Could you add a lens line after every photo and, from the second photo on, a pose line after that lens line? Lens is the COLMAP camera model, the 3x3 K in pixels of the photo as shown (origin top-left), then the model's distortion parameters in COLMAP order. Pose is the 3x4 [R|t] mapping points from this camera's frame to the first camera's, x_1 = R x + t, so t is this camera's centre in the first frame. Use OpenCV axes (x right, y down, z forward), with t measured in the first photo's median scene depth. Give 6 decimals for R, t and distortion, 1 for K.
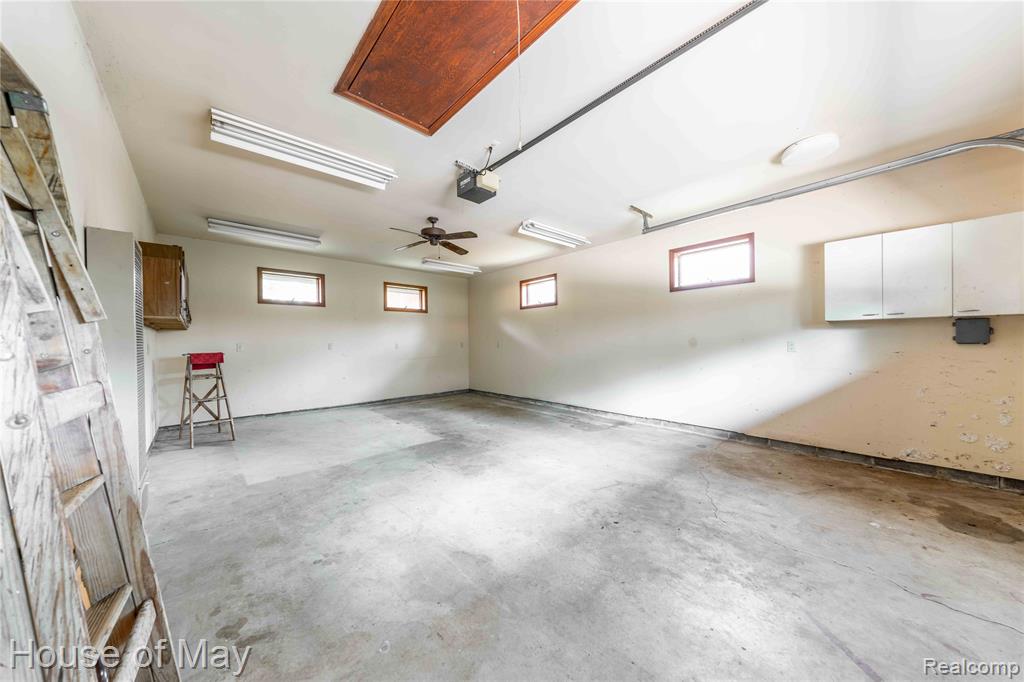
lens RADIAL K [[341.5, 0, 511.3], [0, 341.5, 342.6], [0, 0, 1]] dist [0.000824, 0.000027]
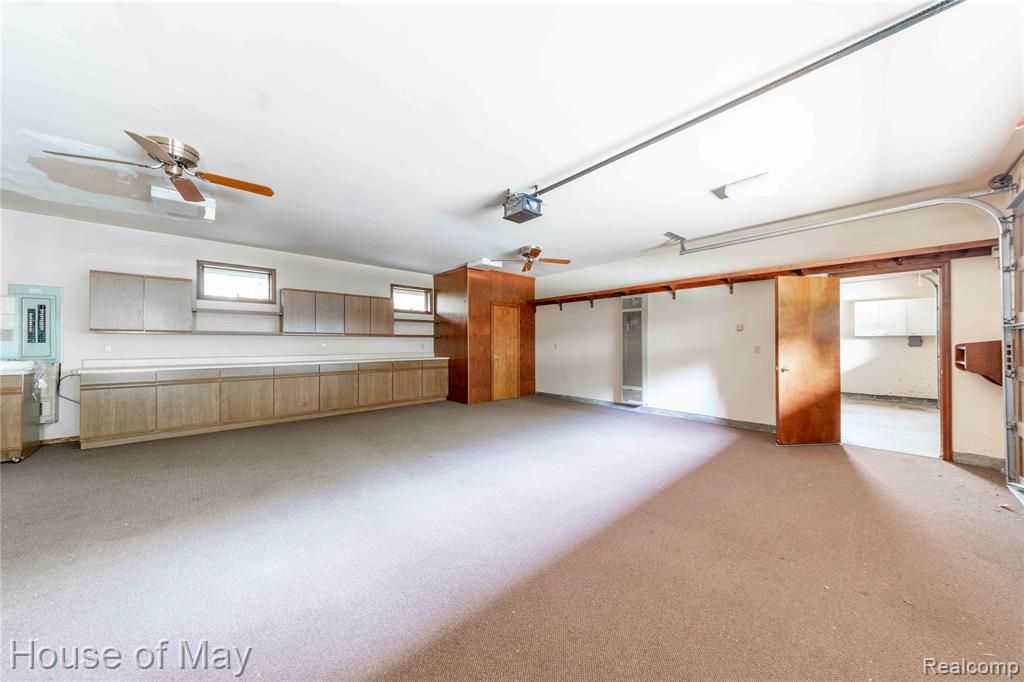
lens RADIAL K [[341.5, 0, 512.8], [0, 341.5, 341.7], [0, 0, 1]] dist [0.000824, 0.000027]
pose [[0.999867, 0.007449, 0.014518, -0.140051], [-0.007336, 0.999942, -0.007856, 0.000831], [-0.014576, 0.007749, 0.999864, -0.125304]]
